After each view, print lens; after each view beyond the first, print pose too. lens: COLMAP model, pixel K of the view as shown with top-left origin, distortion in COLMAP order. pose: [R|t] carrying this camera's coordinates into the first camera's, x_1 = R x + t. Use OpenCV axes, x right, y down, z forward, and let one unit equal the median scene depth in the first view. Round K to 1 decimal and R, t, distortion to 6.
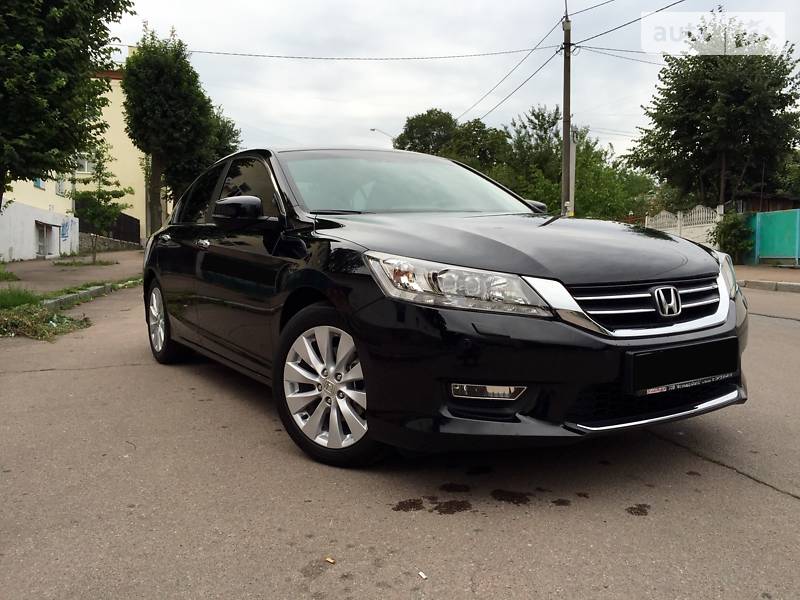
lens RADIAL K [[684.9, 0, 403.8], [0, 684.9, 297.8], [0, 0, 1]] dist [0.078630, -0.114690]
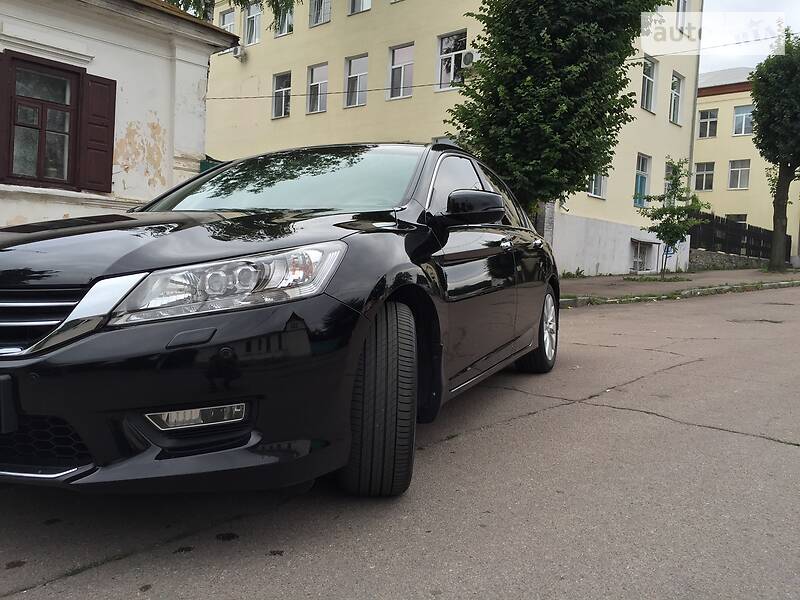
lens RADIAL K [[684.9, 0, 400.7], [0, 684.9, 304.1], [0, 0, 1]] dist [0.078630, -0.114690]
pose [[0.586900, 0.060087, -0.807427, 0.238056], [-0.073997, 0.997050, 0.020411, -0.010722], [0.806271, 0.047768, 0.589615, 0.175768]]
